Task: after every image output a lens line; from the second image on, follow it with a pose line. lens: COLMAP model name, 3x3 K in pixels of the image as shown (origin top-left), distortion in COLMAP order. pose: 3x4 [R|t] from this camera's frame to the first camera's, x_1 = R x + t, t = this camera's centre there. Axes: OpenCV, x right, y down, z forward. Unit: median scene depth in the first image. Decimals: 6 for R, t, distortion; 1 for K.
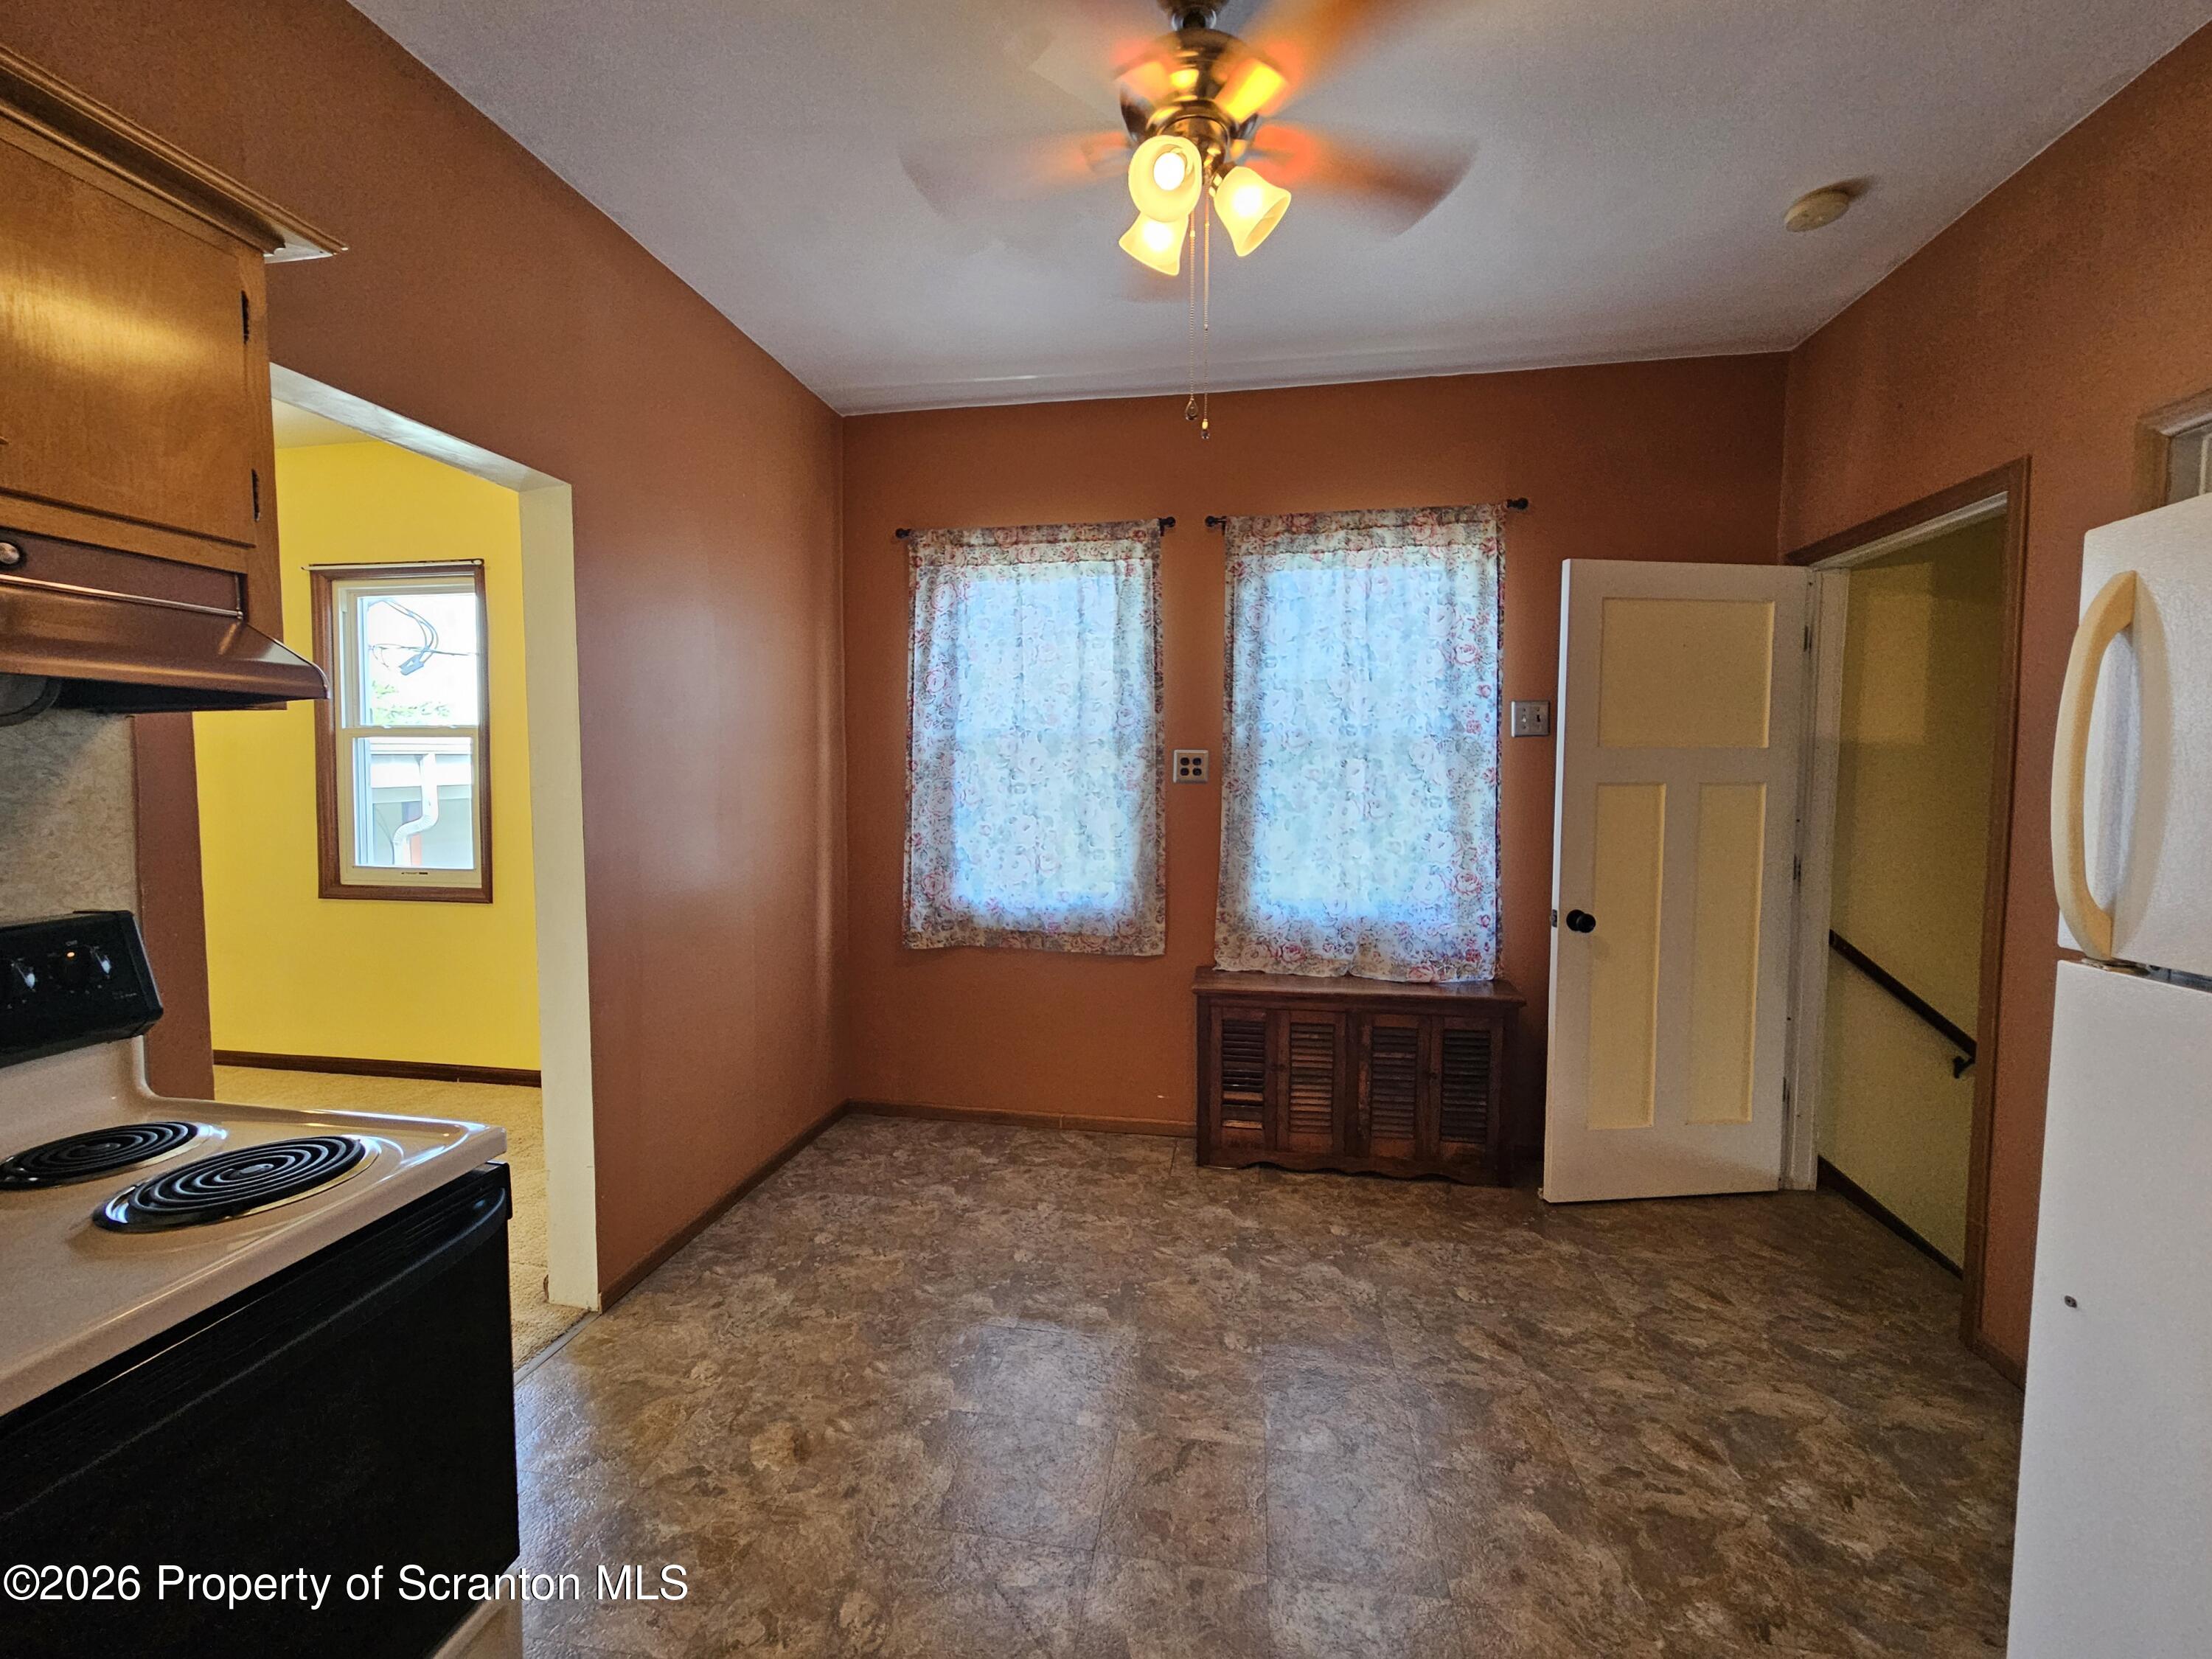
lens RADIAL K [[914.1, 0, 1101.9], [0, 914.1, 821.9], [0, 0, 1]] dist [0.001322, 0.000686]
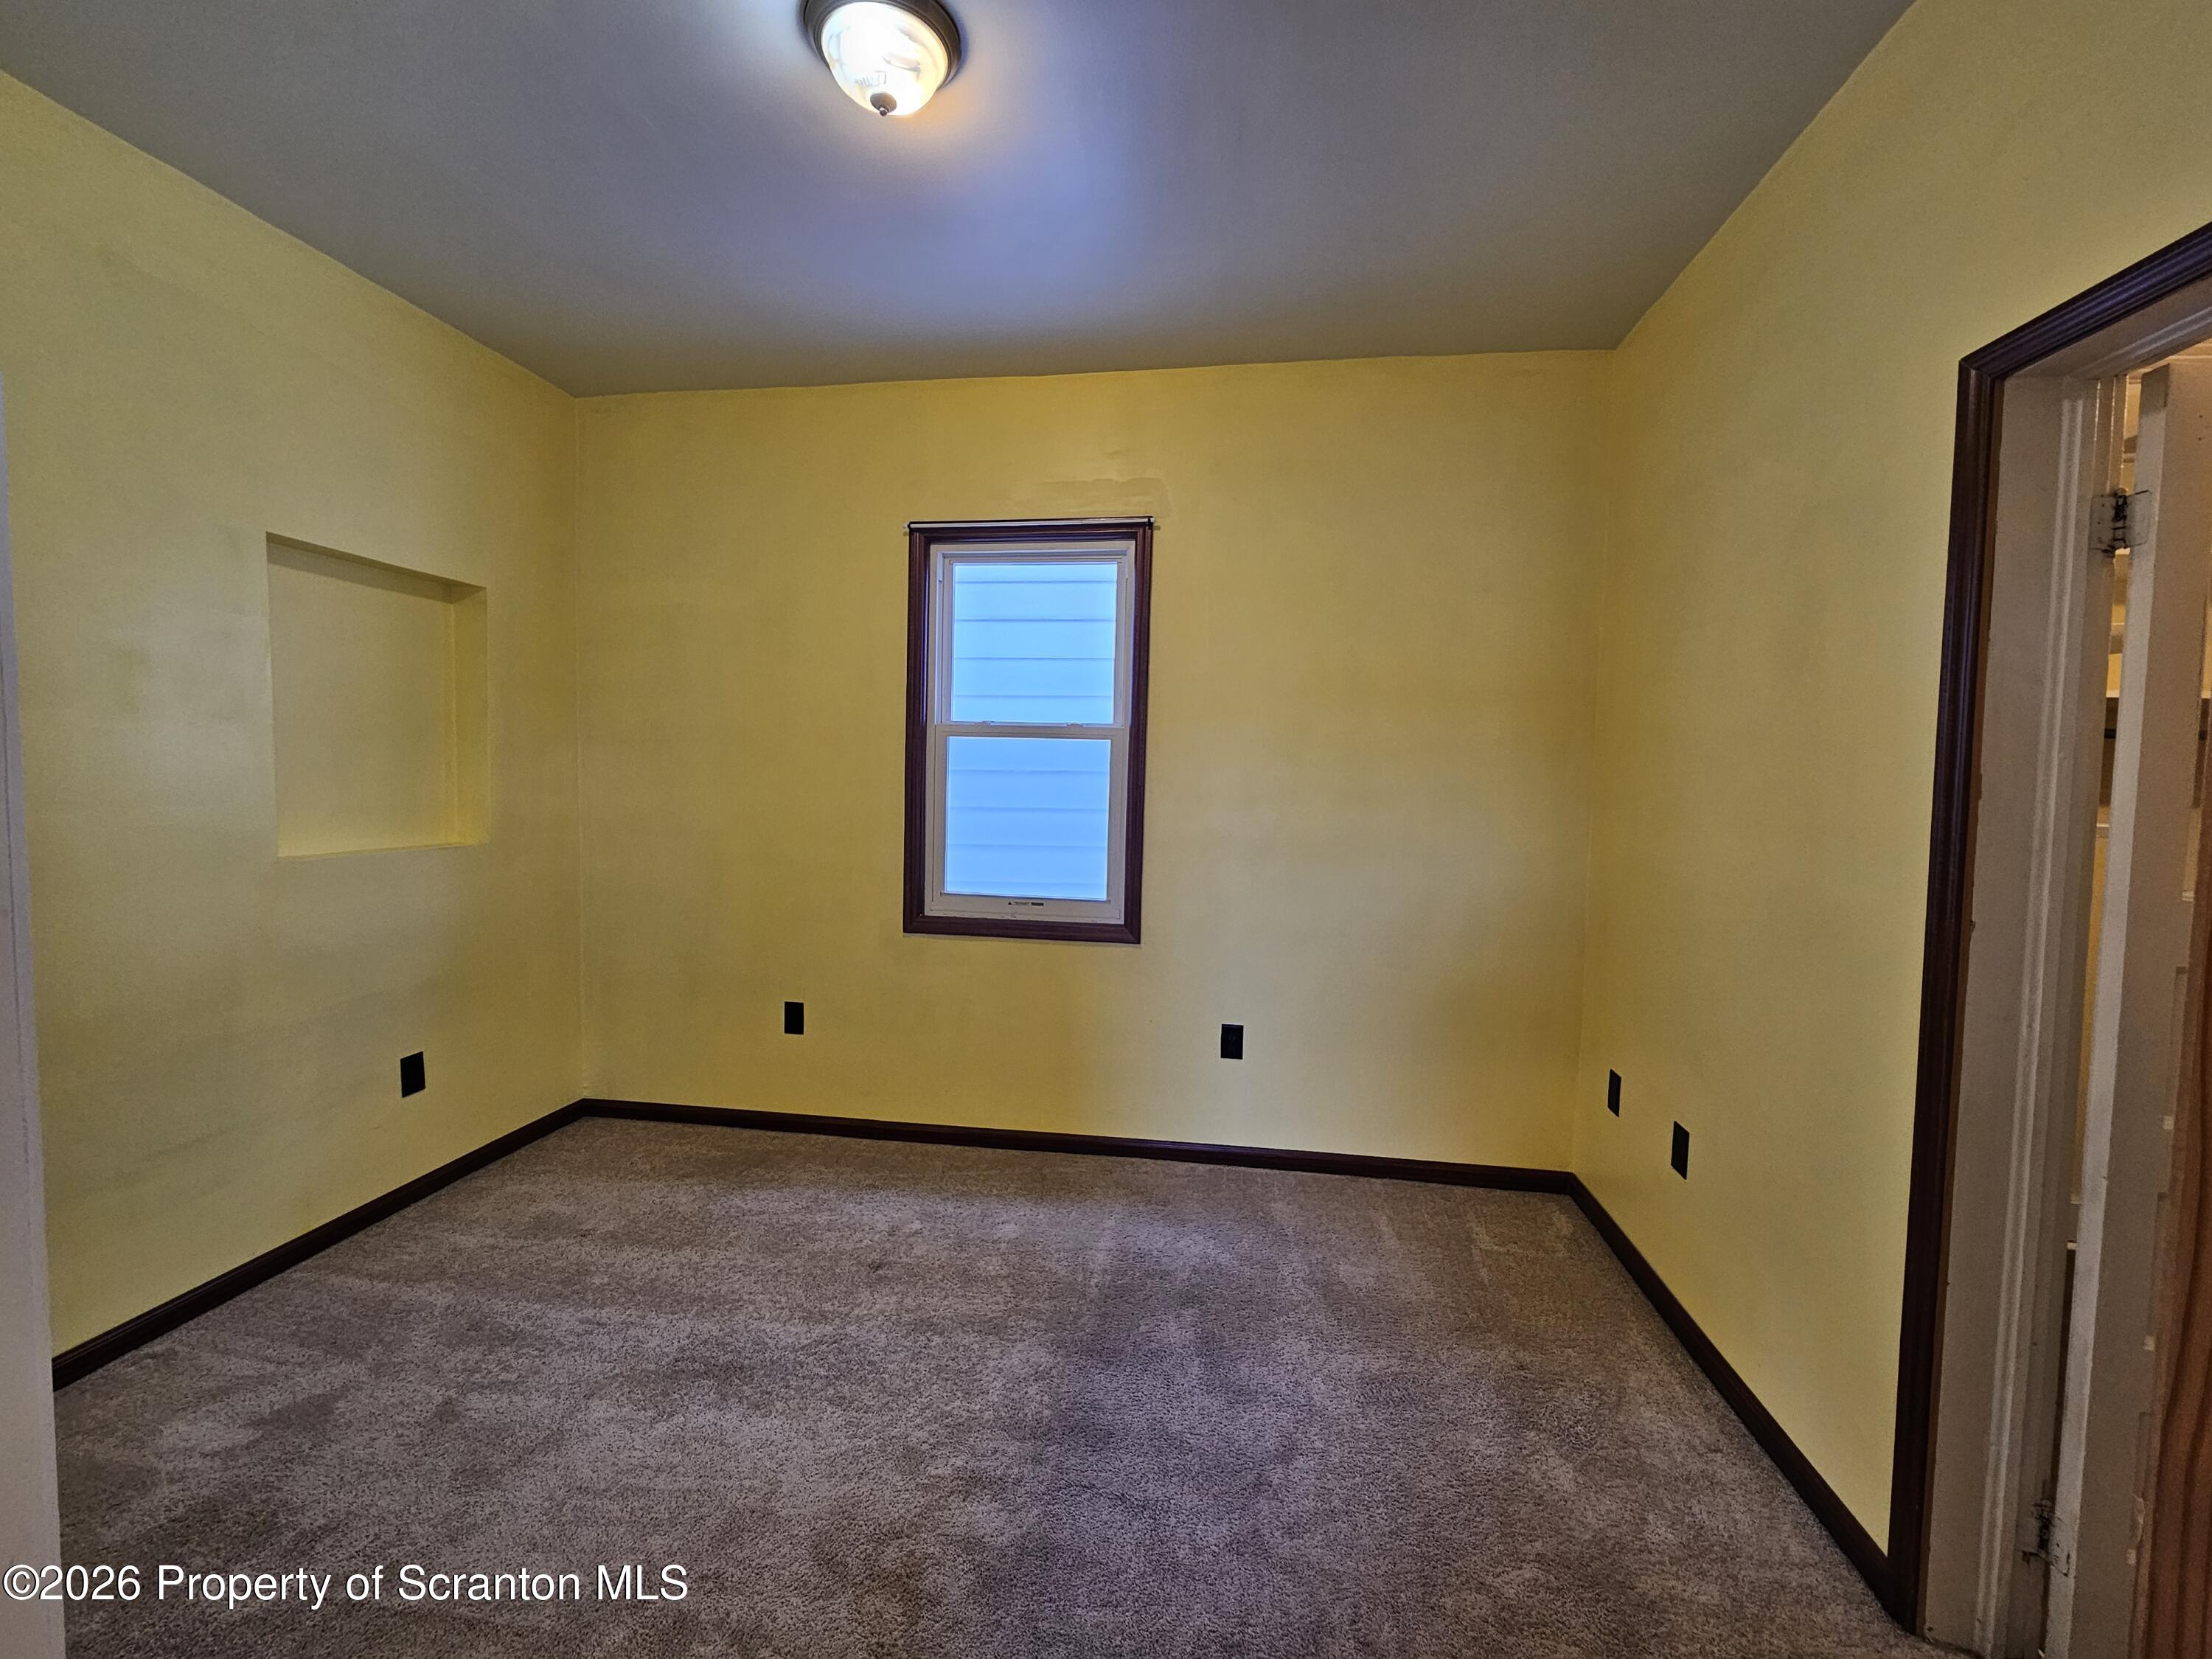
lens RADIAL K [[869.5, 0, 1060.5], [0, 869.5, 804.9], [0, 0, 1]] dist [-0.002729, -0.000167]
pose [[0.999631, 0.013192, 0.023731, -0.737084], [-0.012980, 0.999875, -0.009055, -0.024610], [-0.023847, 0.008744, 0.999677, 0.226216]]
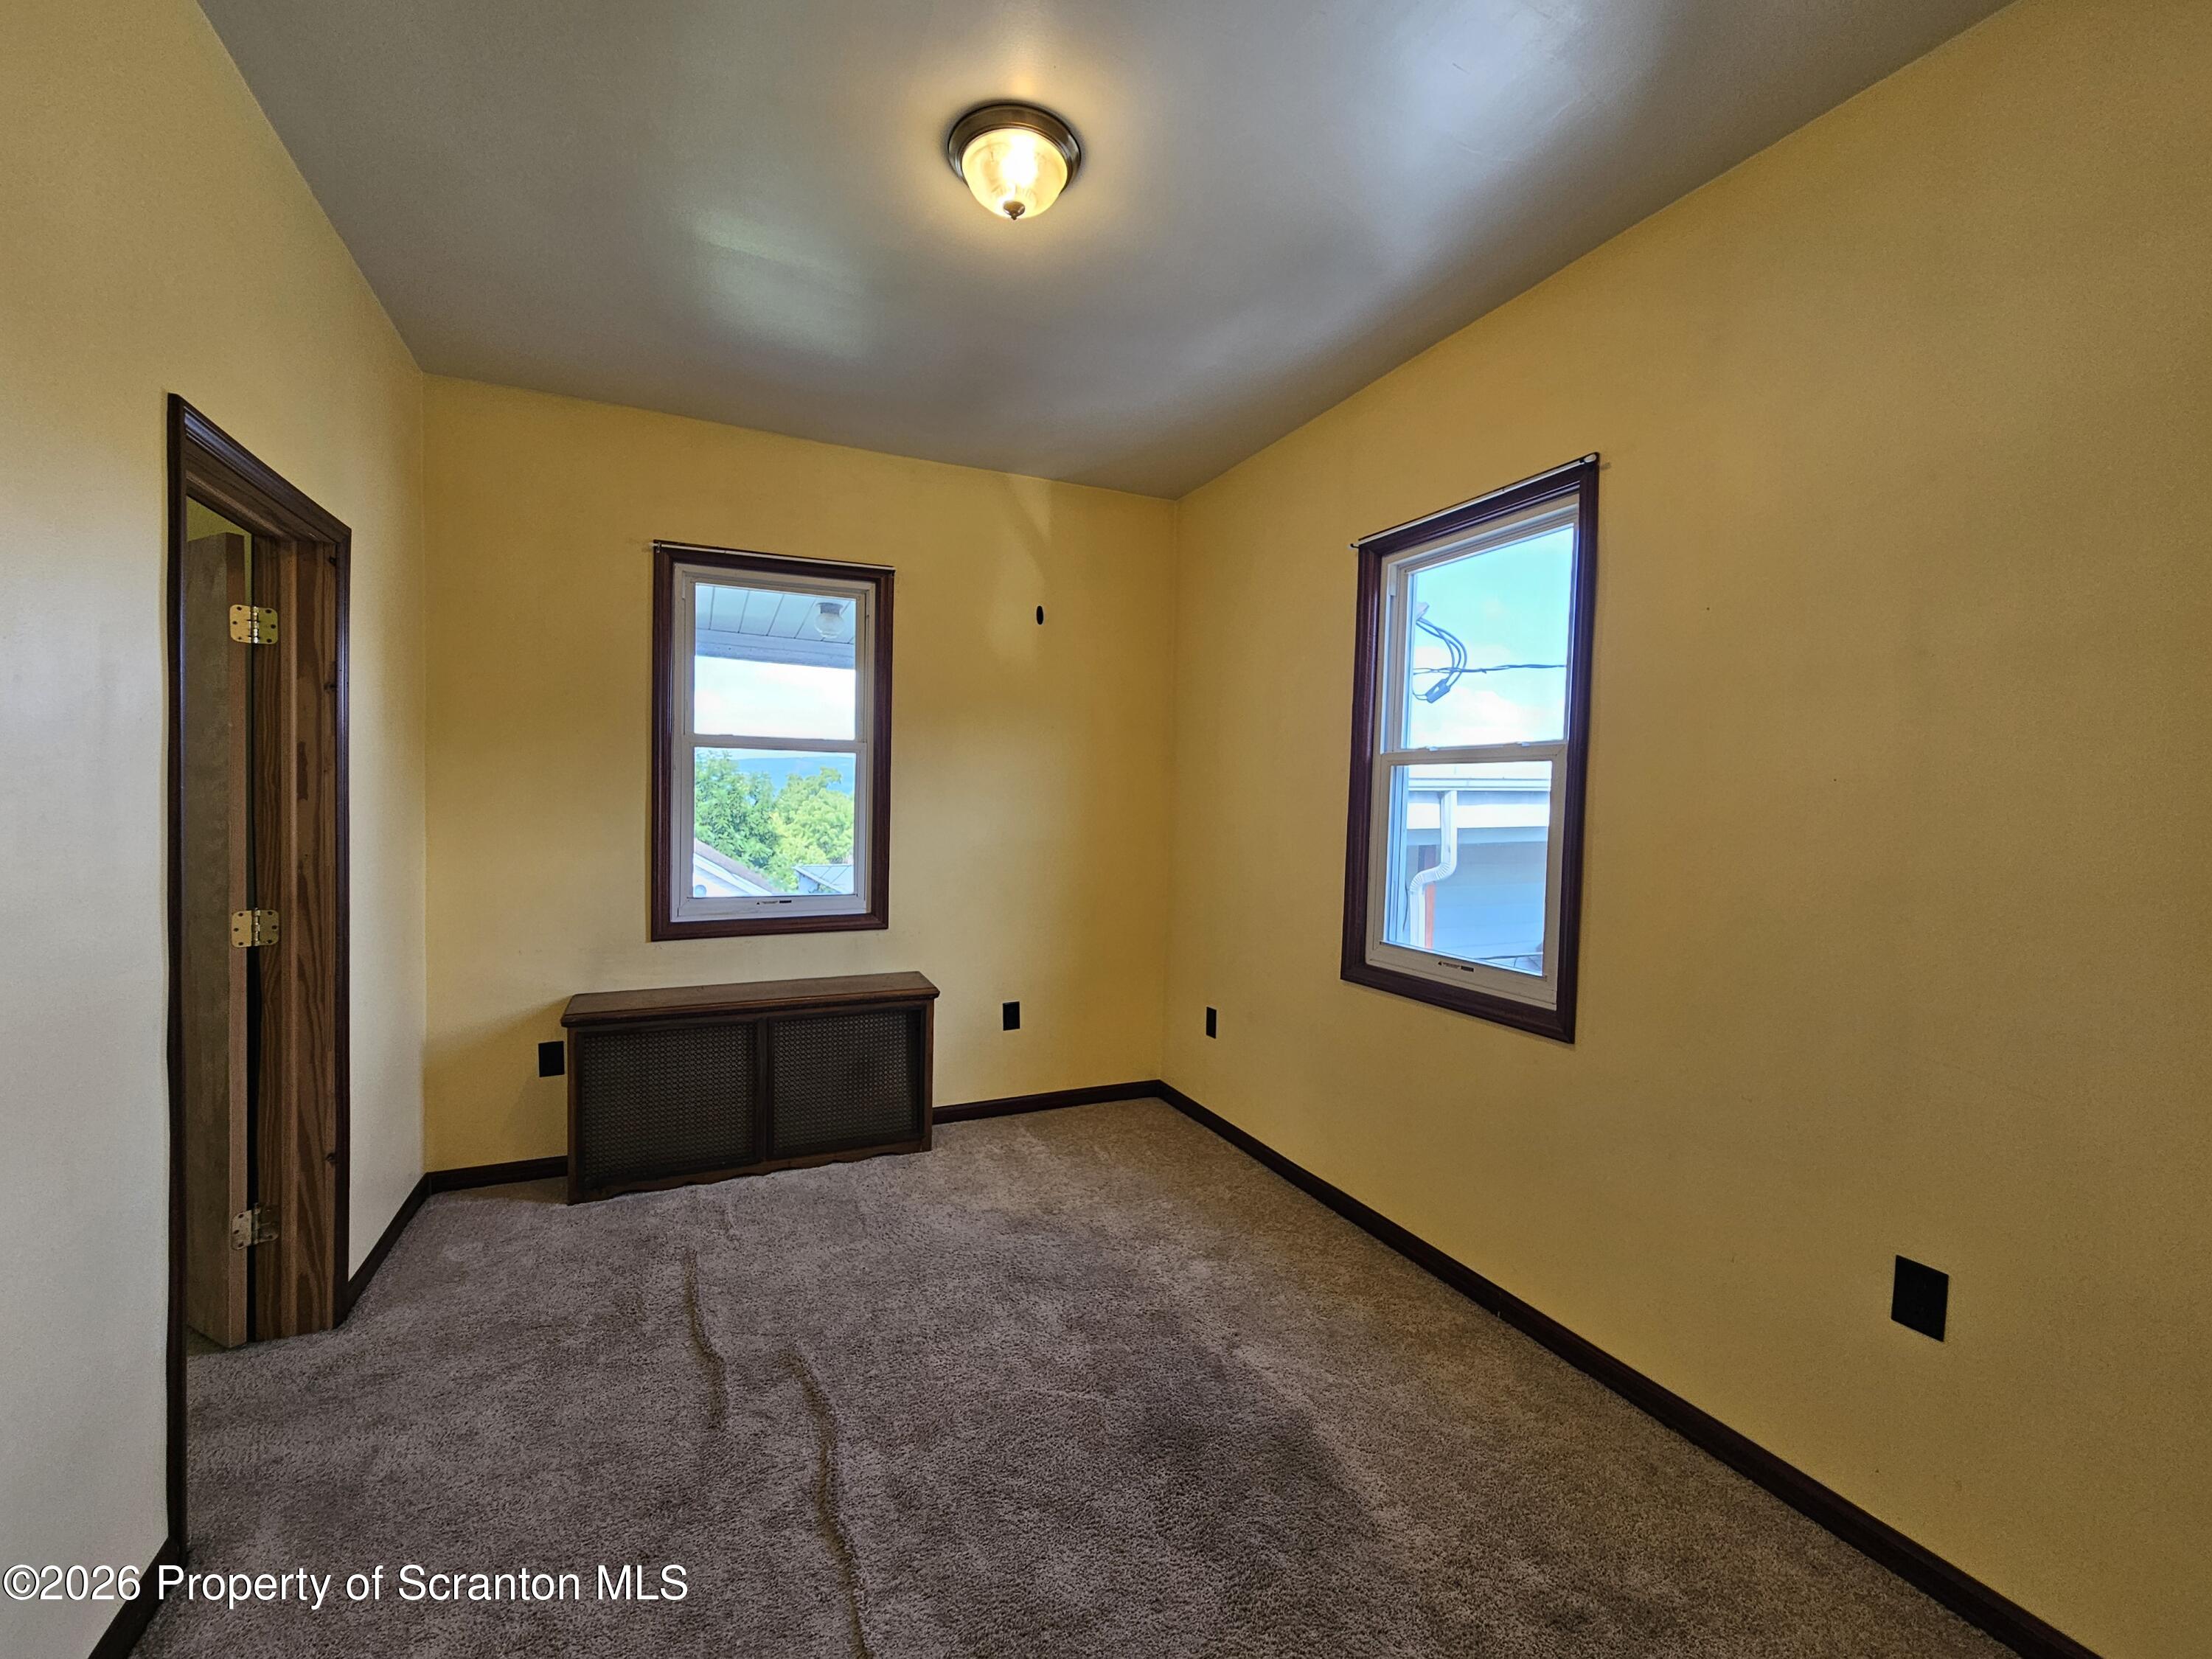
lens RADIAL K [[914.1, 0, 1101.9], [0, 914.1, 821.9], [0, 0, 1]] dist [0.001322, 0.000686]
pose [[0.568325, 0.029082, -0.822290, -0.351111], [-0.065326, 0.997815, -0.009861, -0.025719], [0.820207, 0.059321, 0.568983, 0.401120]]
